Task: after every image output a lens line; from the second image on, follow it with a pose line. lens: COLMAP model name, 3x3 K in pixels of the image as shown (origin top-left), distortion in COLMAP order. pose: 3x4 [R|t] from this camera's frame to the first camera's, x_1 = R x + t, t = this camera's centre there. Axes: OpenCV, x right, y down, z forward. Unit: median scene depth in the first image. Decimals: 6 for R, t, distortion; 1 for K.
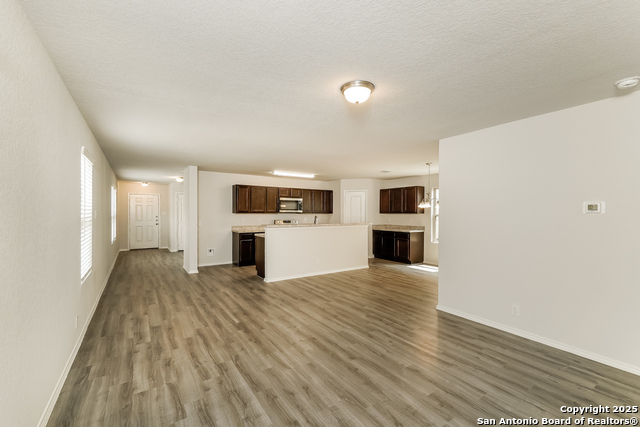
lens RADIAL K [[270.5, 0, 315.8], [0, 270.5, 215.7], [0, 0, 1]] dist [0.010785, 0.002005]
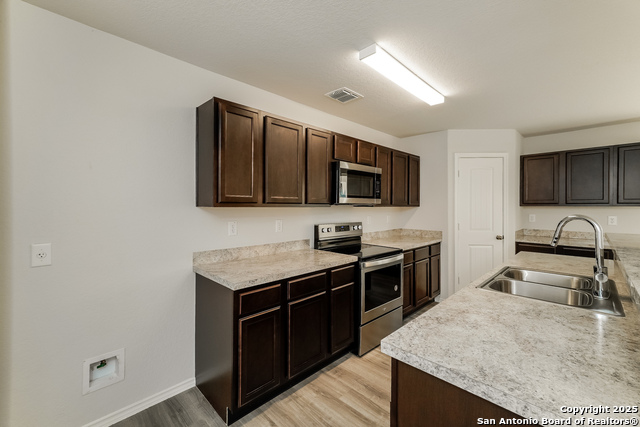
lens RADIAL K [[270.5, 0, 317.3], [0, 270.5, 208.5], [0, 0, 1]] dist [0.010785, 0.002005]
pose [[0.980413, -0.002989, 0.196931, -0.243776], [0.002298, 0.999990, 0.003736, -0.007768], [-0.196941, -0.003210, 0.980410, 0.712049]]
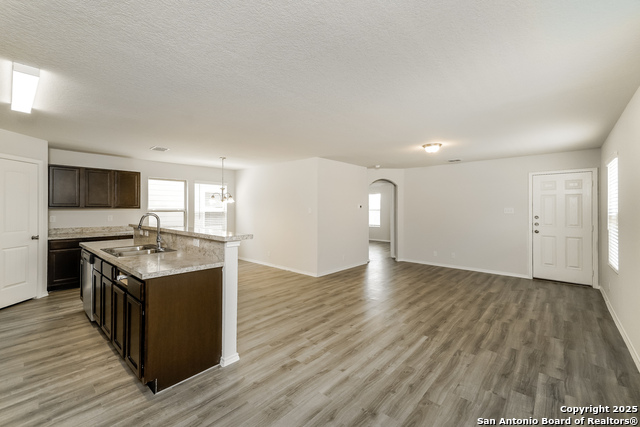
lens RADIAL K [[270.5, 0, 315.3], [0, 270.5, 206.8], [0, 0, 1]] dist [0.010785, 0.002005]
pose [[-0.245125, 0.004032, 0.969483, -0.491122], [0.006951, 0.999973, -0.002401, -0.008056], [-0.969467, 0.006151, -0.245146, 0.733565]]
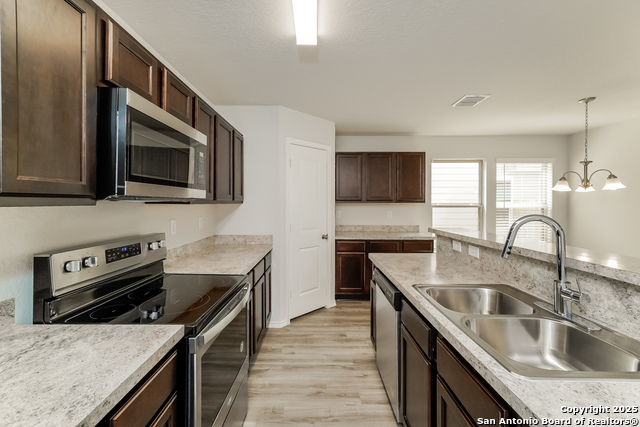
lens RADIAL K [[270.5, 0, 315.8], [0, 270.5, 204.9], [0, 0, 1]] dist [0.010785, 0.002005]
pose [[0.559315, -0.008880, 0.828908, -0.205436], [0.006600, 0.999959, 0.006259, -0.009275], [-0.828929, 0.001970, 0.559350, 0.901701]]
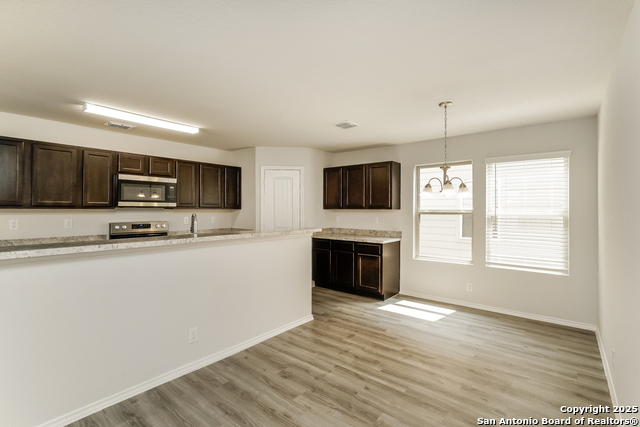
lens RADIAL K [[299.6, 0, 320.1], [0, 299.6, 215.9], [0, 0, 1]] dist [-0.000342, 0.000481]
pose [[0.956480, -0.004764, 0.291758, 0.046051], [0.000084, 0.999871, 0.016050, -0.004924], [-0.291797, -0.015327, 0.956357, 0.449922]]
